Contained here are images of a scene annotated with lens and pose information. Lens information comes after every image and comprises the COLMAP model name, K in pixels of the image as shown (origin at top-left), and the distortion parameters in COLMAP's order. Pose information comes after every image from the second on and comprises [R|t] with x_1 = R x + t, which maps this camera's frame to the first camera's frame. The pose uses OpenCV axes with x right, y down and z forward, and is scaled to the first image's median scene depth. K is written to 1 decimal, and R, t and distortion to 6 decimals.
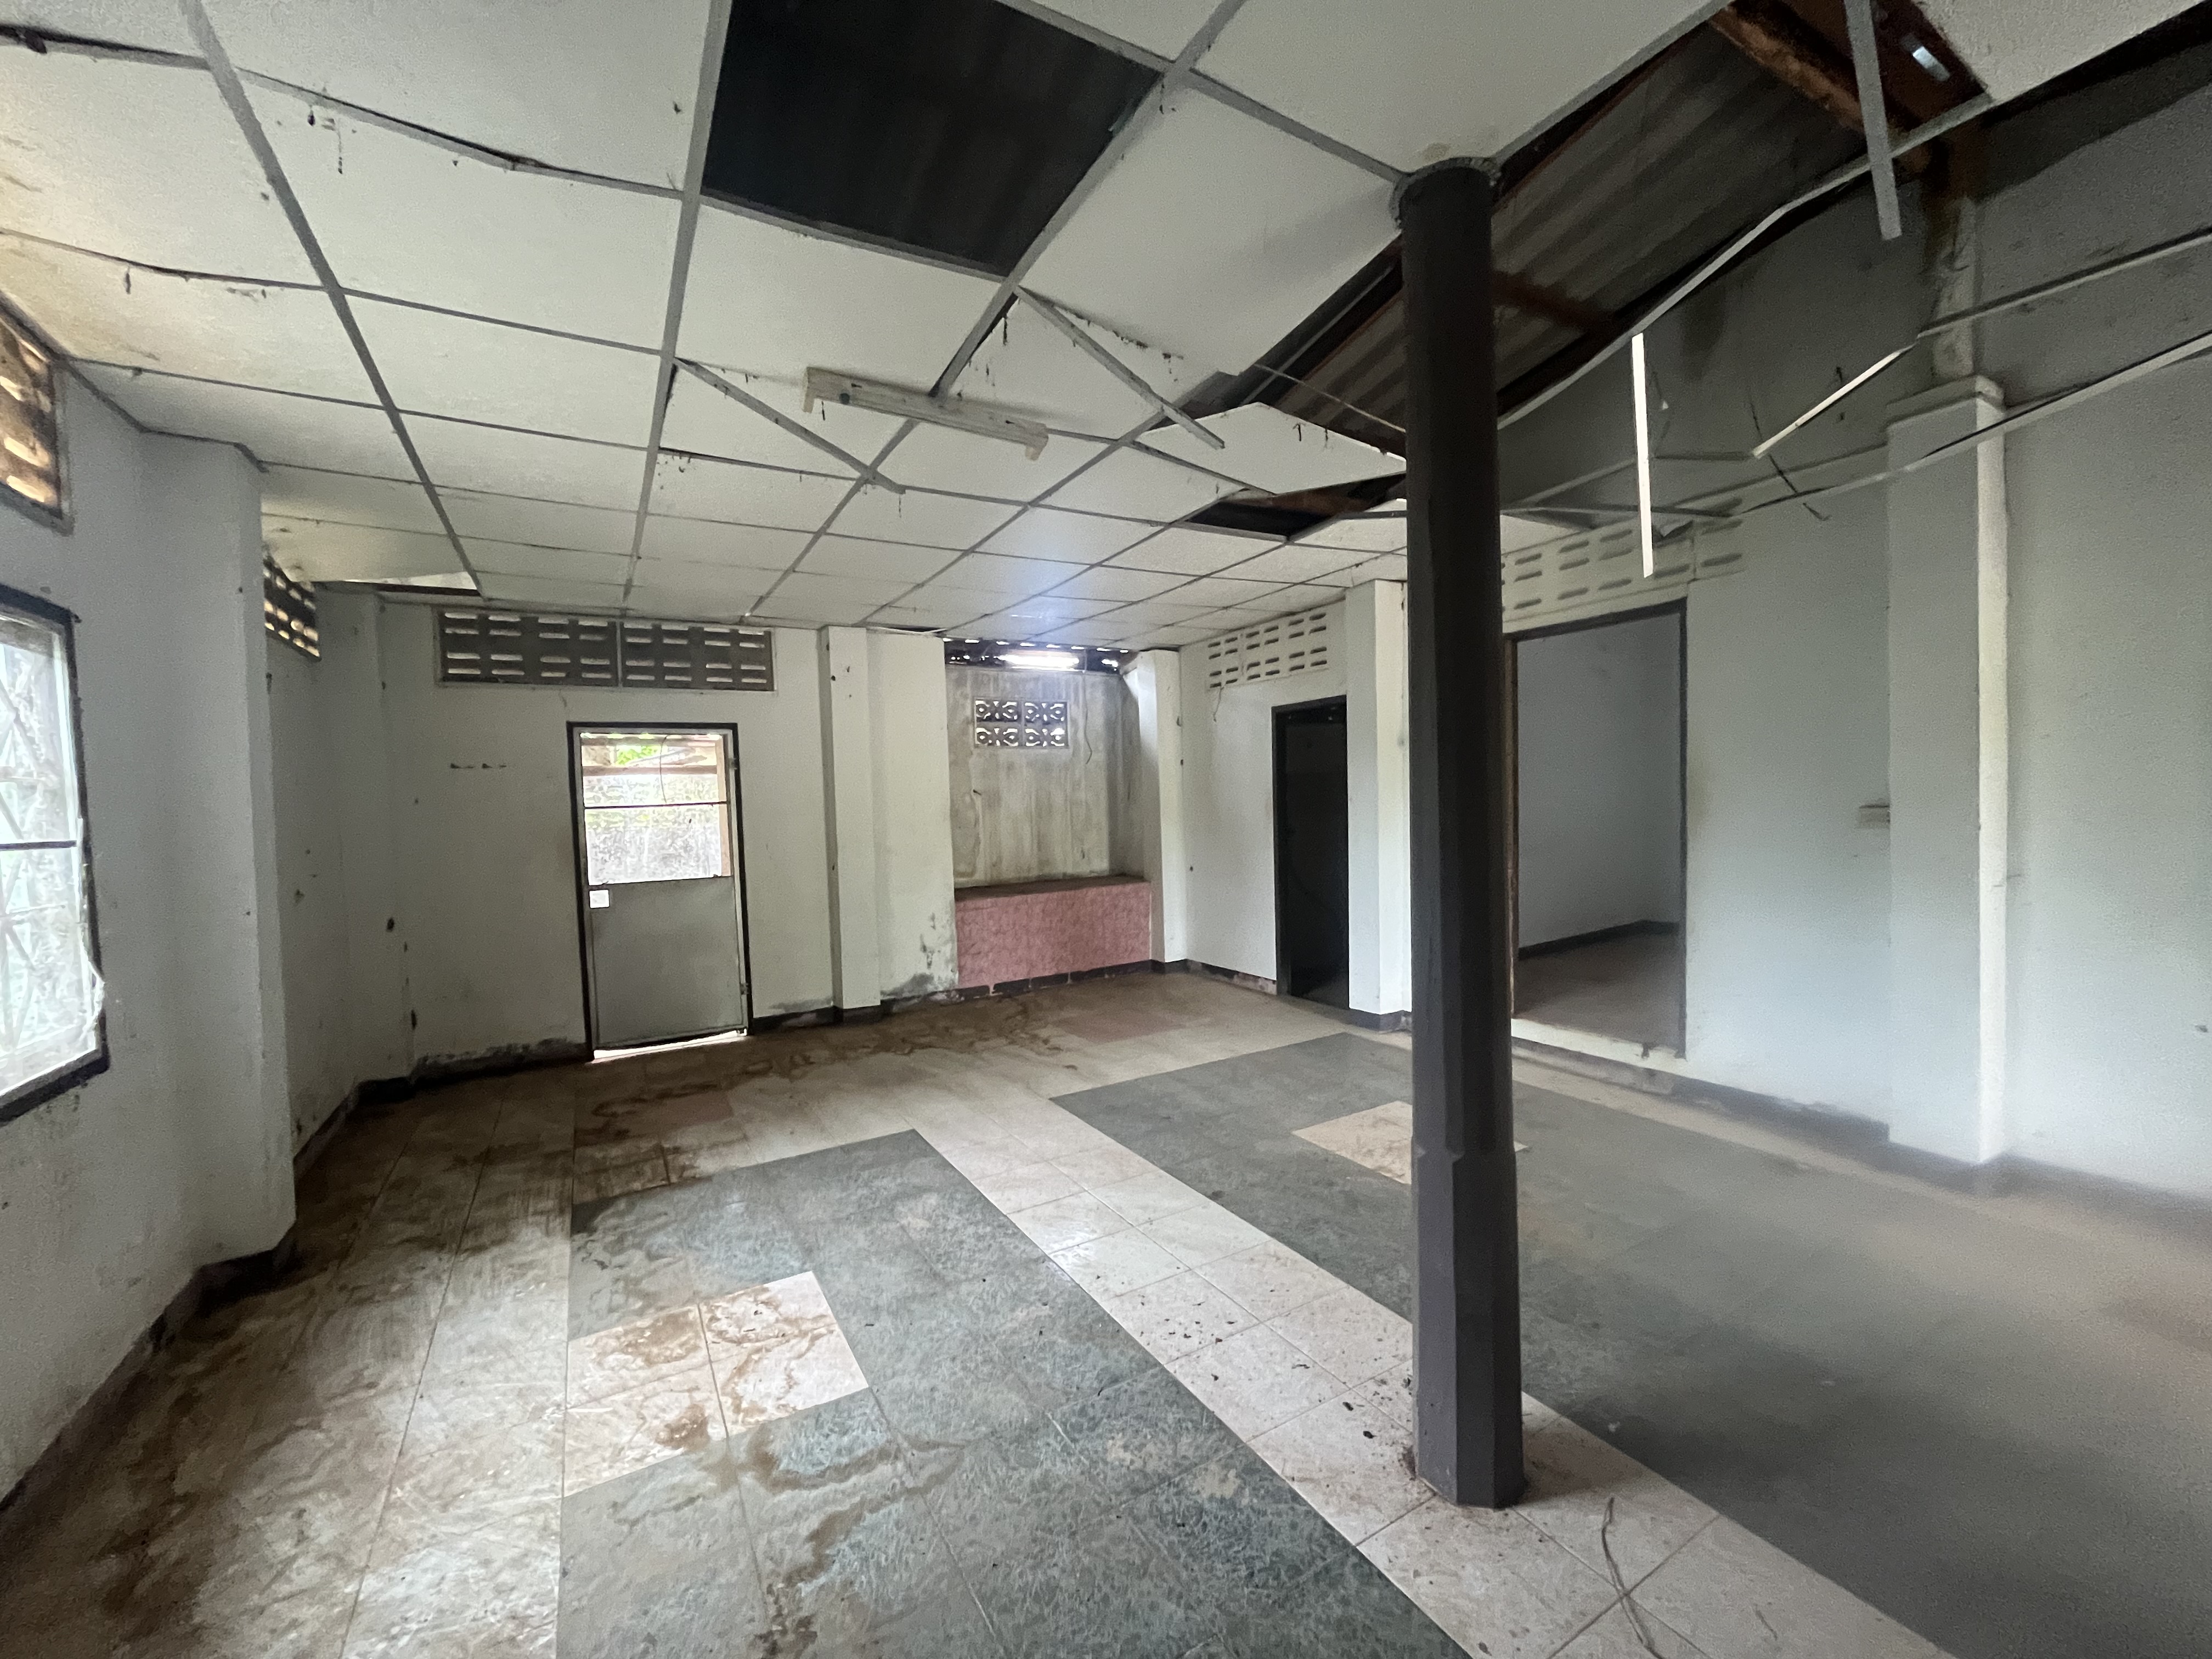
lens RADIAL K [[889.3, 0, 1105.3], [0, 889.3, 833.1], [0, 0, 1]] dist [-0.000720, 0.000265]
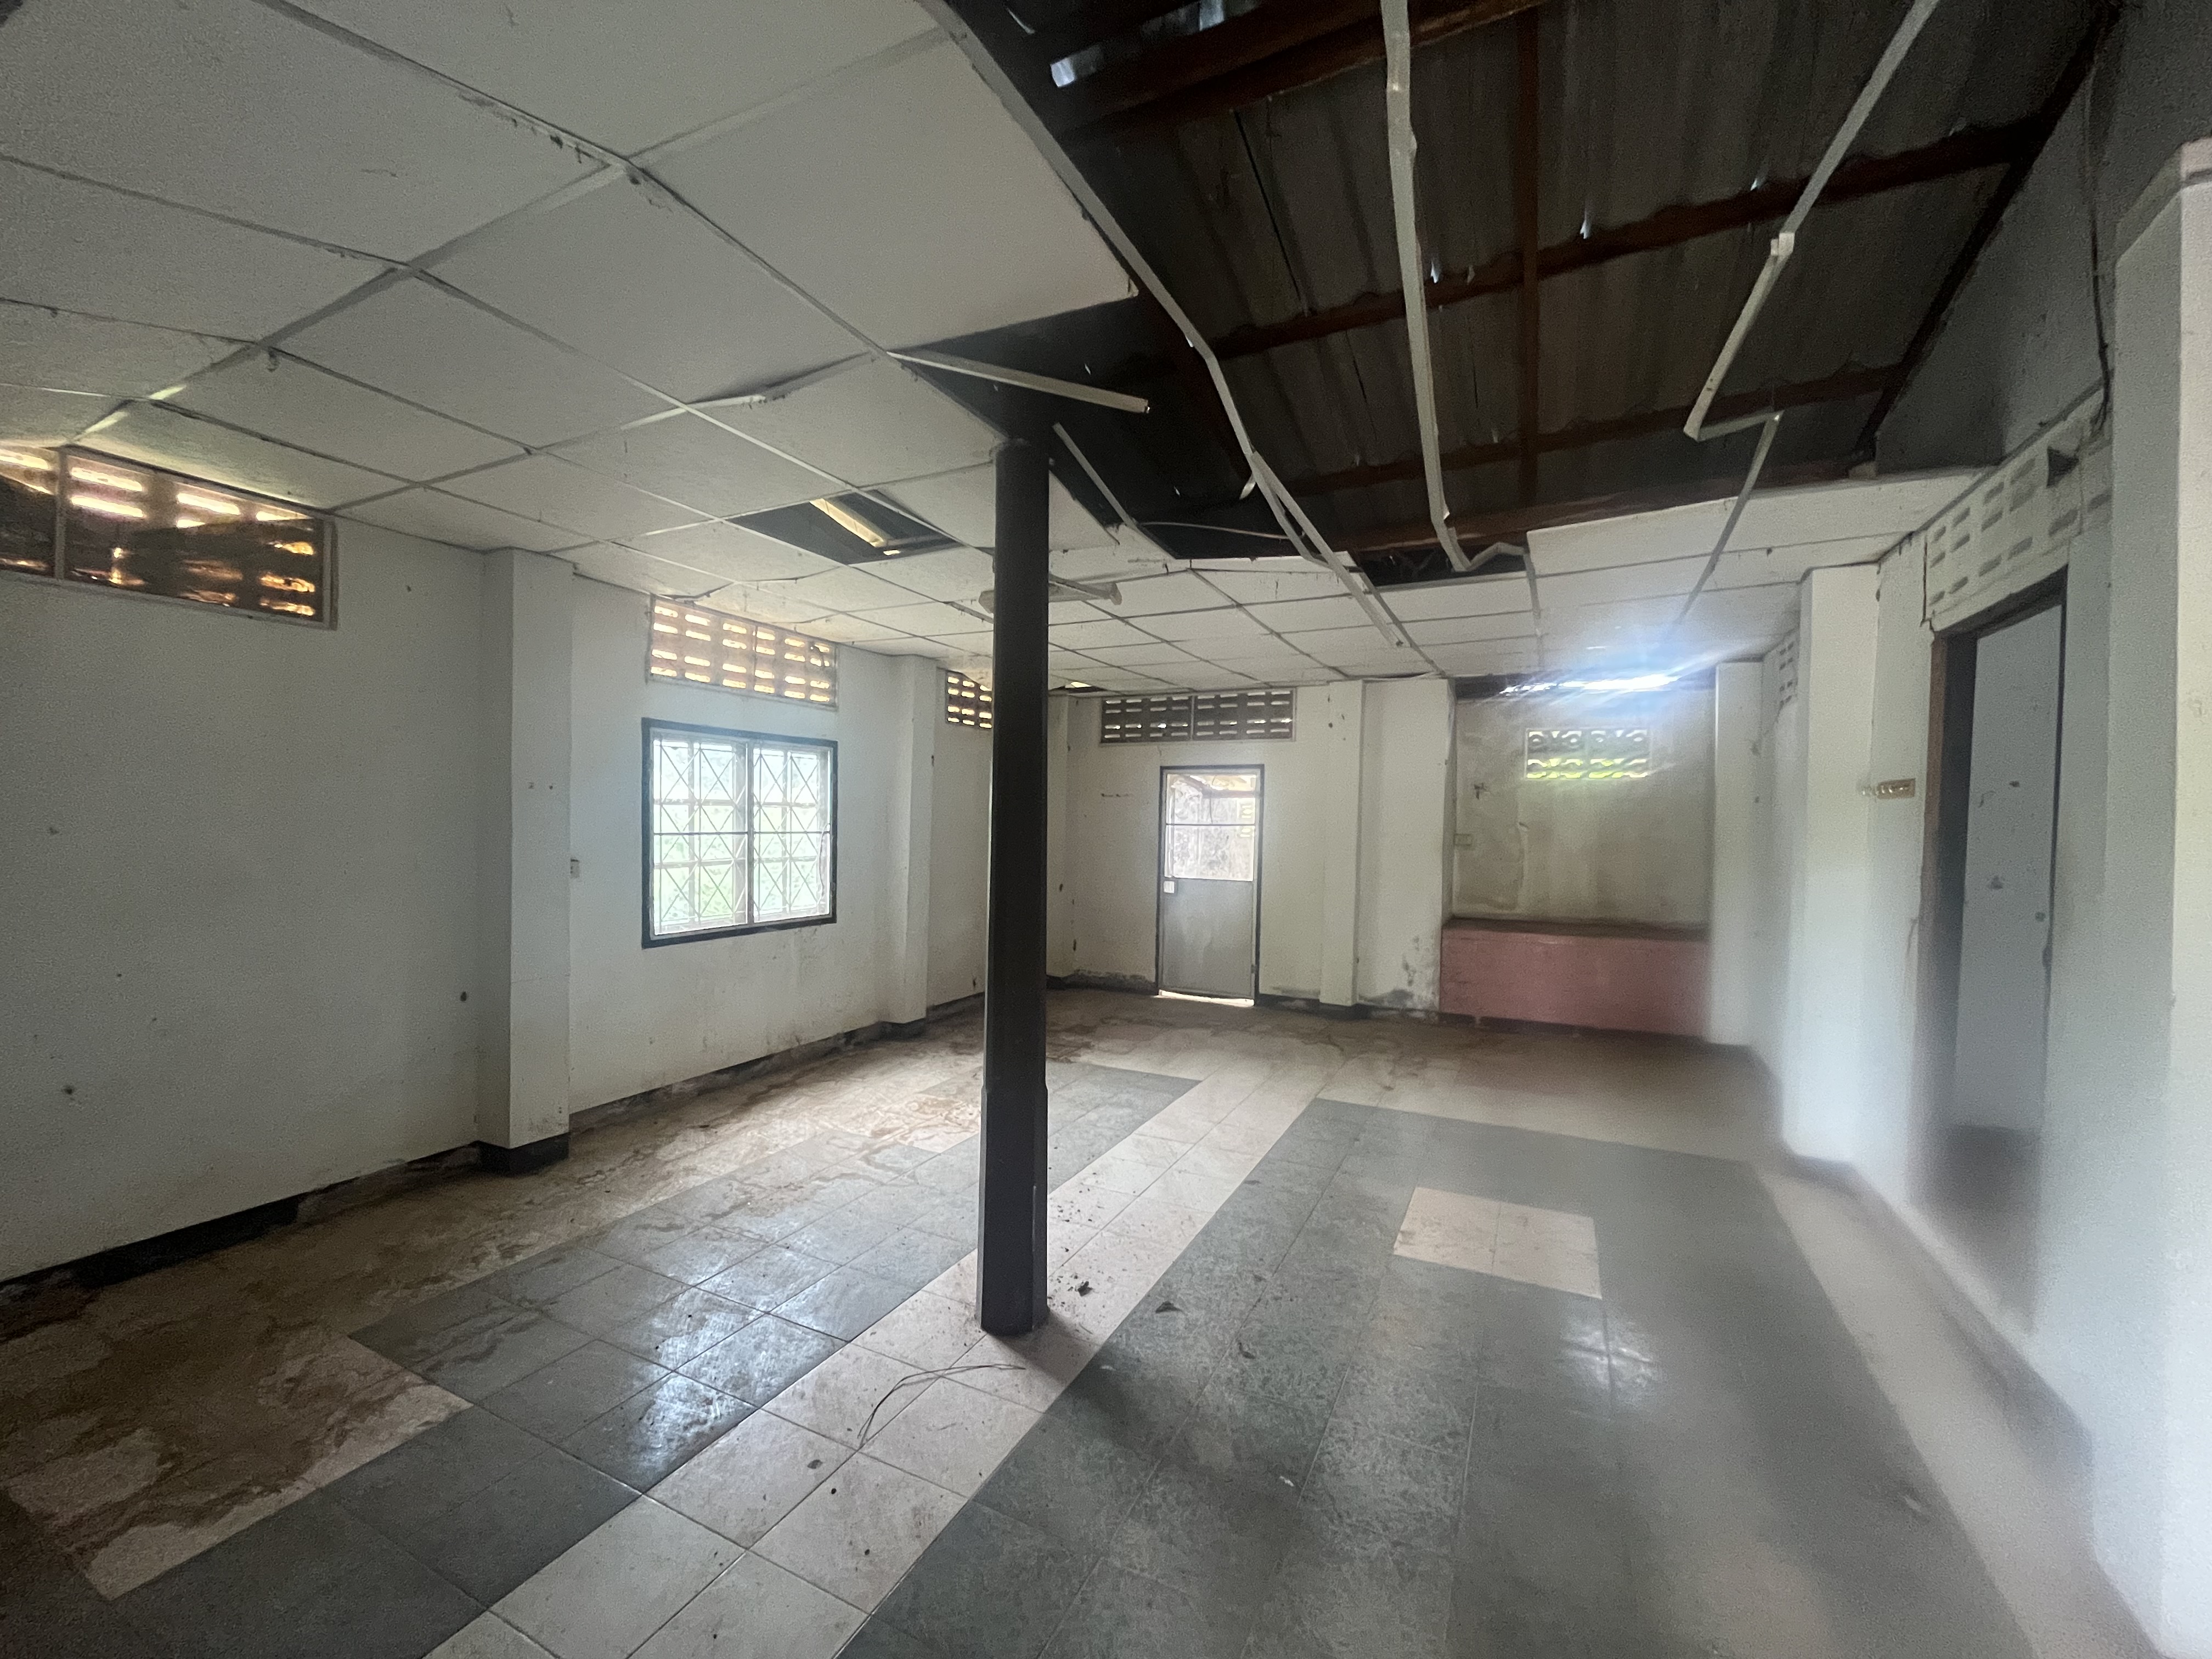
lens RADIAL K [[889.3, 0, 1105.2], [0, 889.3, 831.8], [0, 0, 1]] dist [-0.000720, 0.000265]
pose [[0.548614, 0.055072, -0.834260, 0.792844], [-0.066574, 0.997537, 0.022071, -0.055694], [0.833421, 0.043431, 0.550929, 0.138459]]
